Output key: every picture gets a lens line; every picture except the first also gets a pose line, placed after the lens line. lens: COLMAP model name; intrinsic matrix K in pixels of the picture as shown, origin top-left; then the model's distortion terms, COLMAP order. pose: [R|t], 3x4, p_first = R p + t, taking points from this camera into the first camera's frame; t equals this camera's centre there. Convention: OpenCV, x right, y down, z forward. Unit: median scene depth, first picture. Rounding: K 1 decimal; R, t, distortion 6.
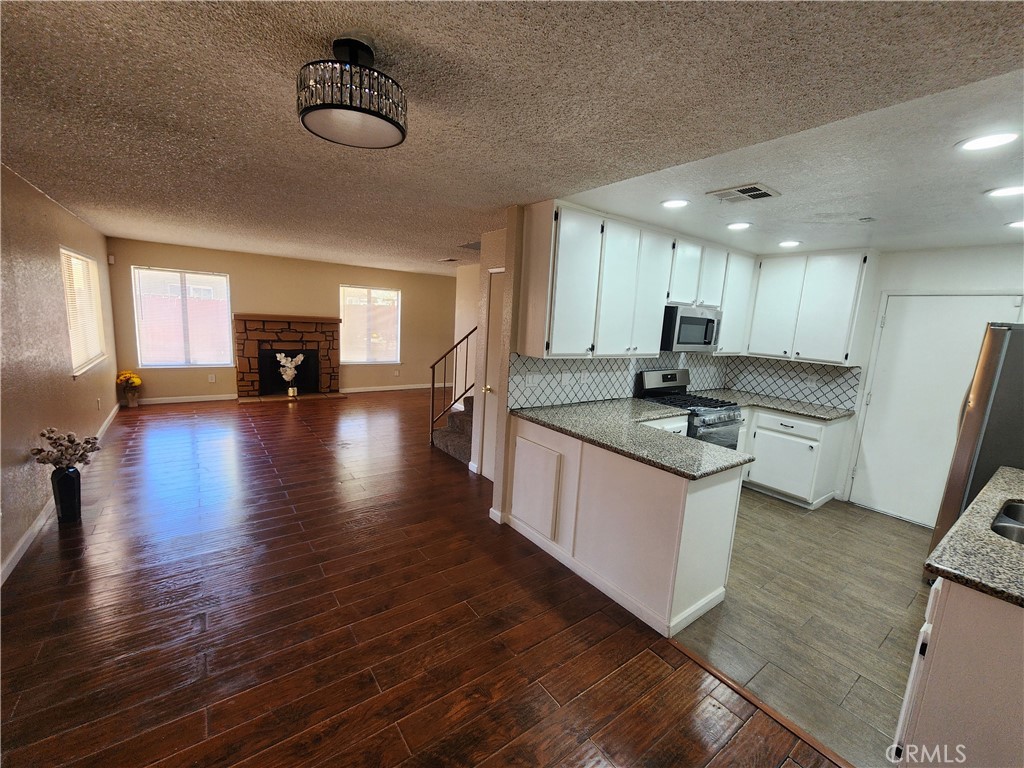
lens RADIAL K [[420.1, 0, 508.5], [0, 420.1, 384.9], [0, 0, 1]] dist [-0.001995, 0.000576]
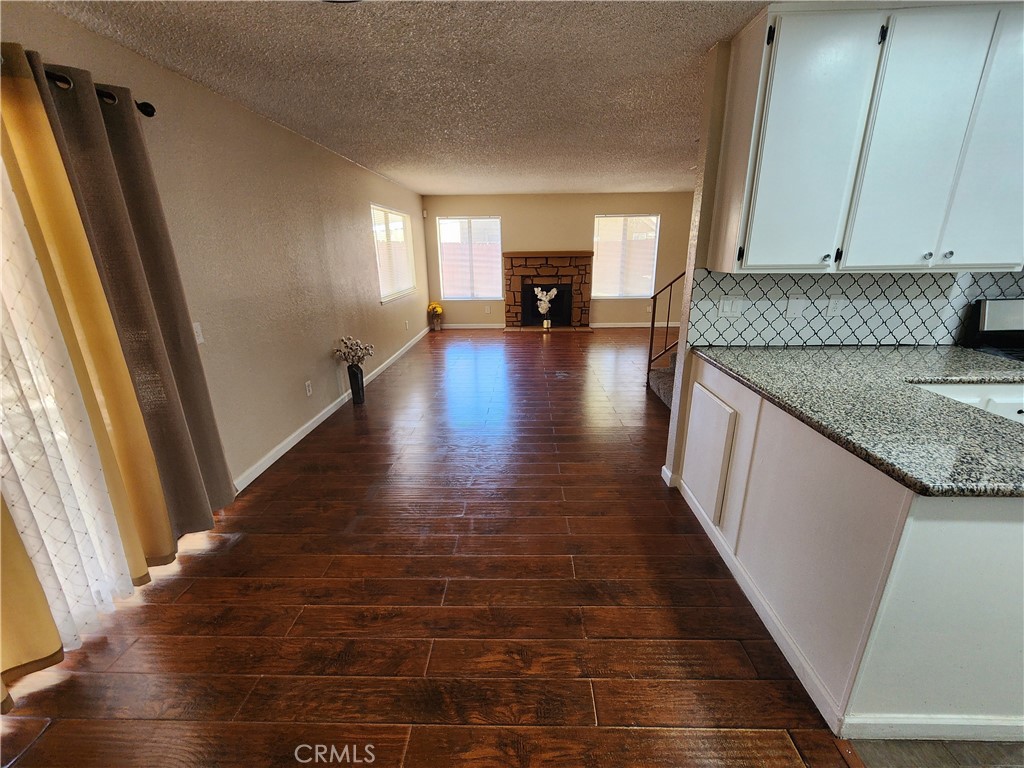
lens RADIAL K [[420.1, 0, 514.1], [0, 420.1, 382.6], [0, 0, 1]] dist [-0.001995, 0.000576]
pose [[0.792838, 0.121424, -0.597214, 0.176298], [-0.040423, 0.988270, 0.147268, 0.020951], [0.608091, -0.092618, 0.788446, 0.168263]]
